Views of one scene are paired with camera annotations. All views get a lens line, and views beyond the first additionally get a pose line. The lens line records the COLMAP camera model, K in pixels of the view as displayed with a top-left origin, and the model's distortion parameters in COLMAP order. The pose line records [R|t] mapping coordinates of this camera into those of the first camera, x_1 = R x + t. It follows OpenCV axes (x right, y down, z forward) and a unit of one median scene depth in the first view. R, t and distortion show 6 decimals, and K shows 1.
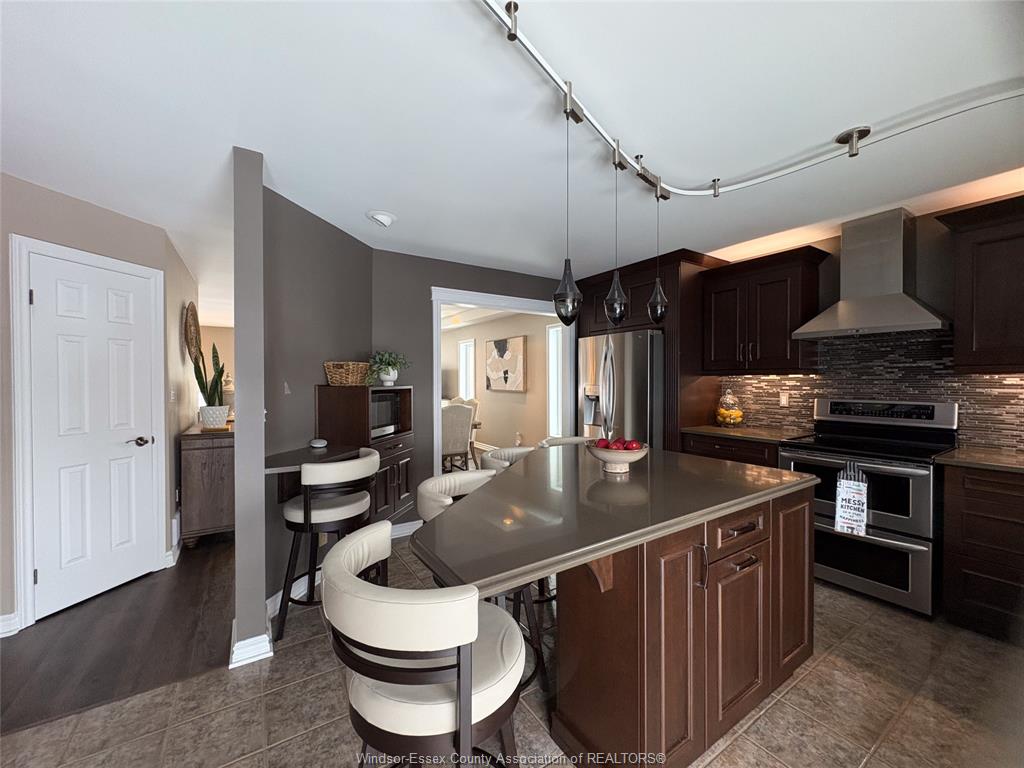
lens RADIAL K [[402.4, 0, 512.0], [0, 402.4, 384.0], [0, 0, 1]] dist [-0.000199, 0.000103]
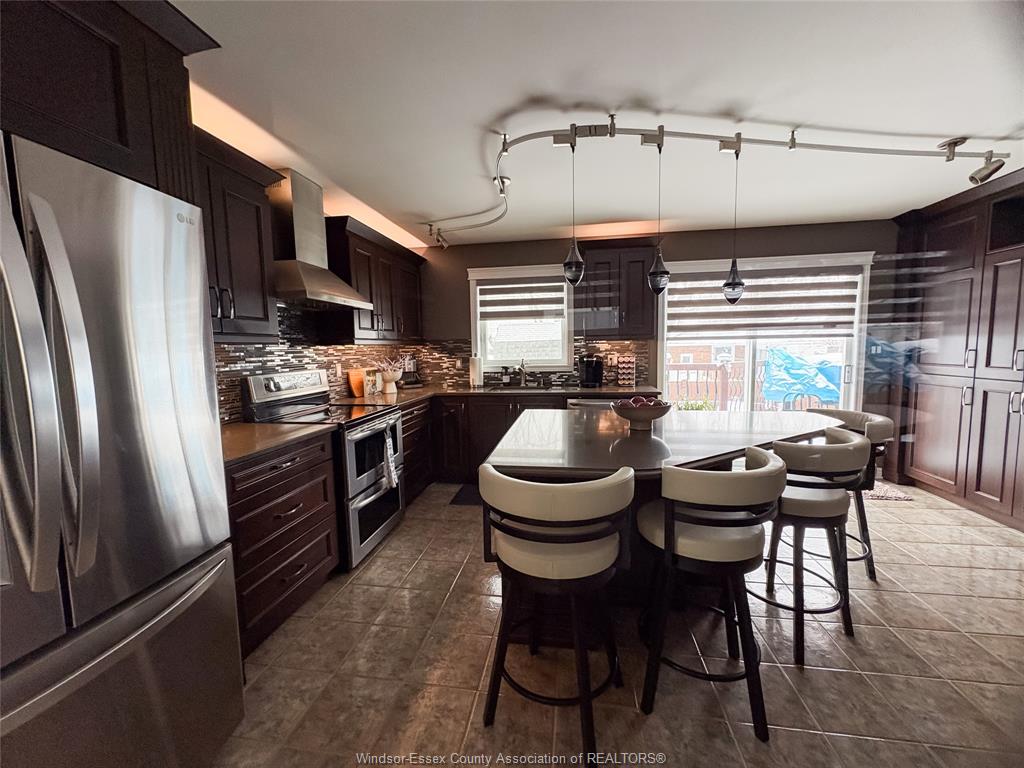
lens RADIAL K [[402.4, 0, 512.0], [0, 402.4, 384.0], [0, 0, 1]] dist [-0.000199, 0.000103]
pose [[-0.738490, -0.046887, 0.672633, -0.111694], [0.024720, 0.995026, 0.096499, -0.009446], [-0.673812, 0.087891, -0.733657, 1.145900]]
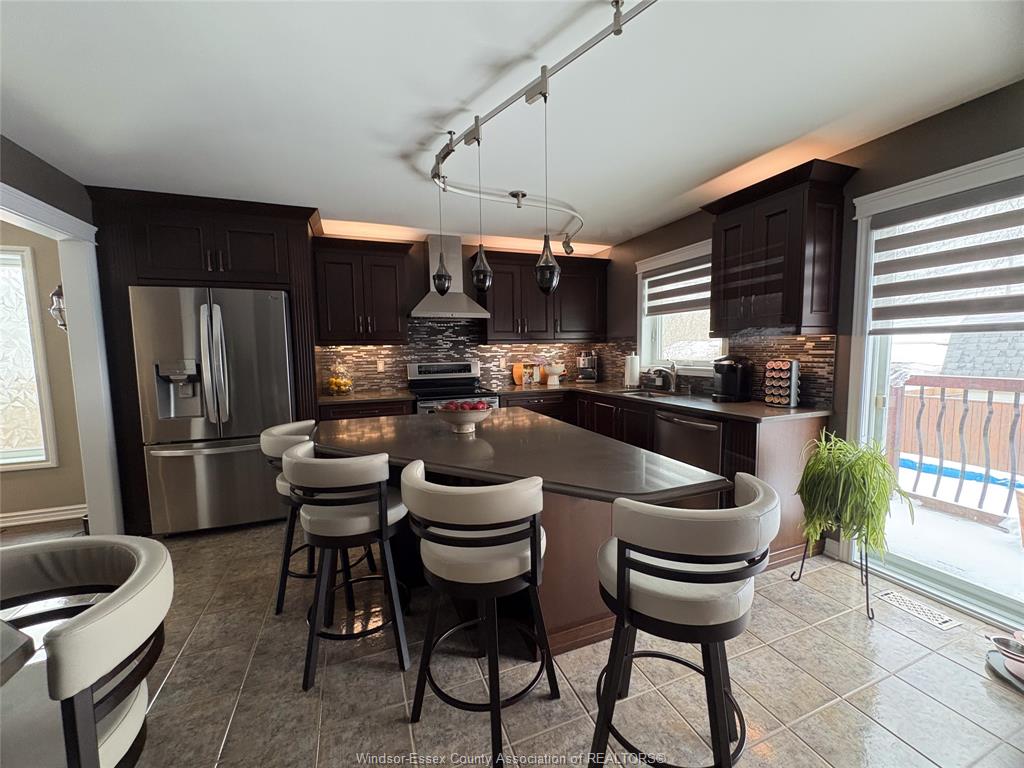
lens RADIAL K [[402.4, 0, 512.0], [0, 402.4, 384.0], [0, 0, 1]] dist [-0.000199, 0.000103]
pose [[0.207351, -0.087907, 0.974309, -0.423802], [0.023552, 0.996114, 0.084862, -0.000785], [-0.977983, 0.005350, 0.208616, 0.371753]]
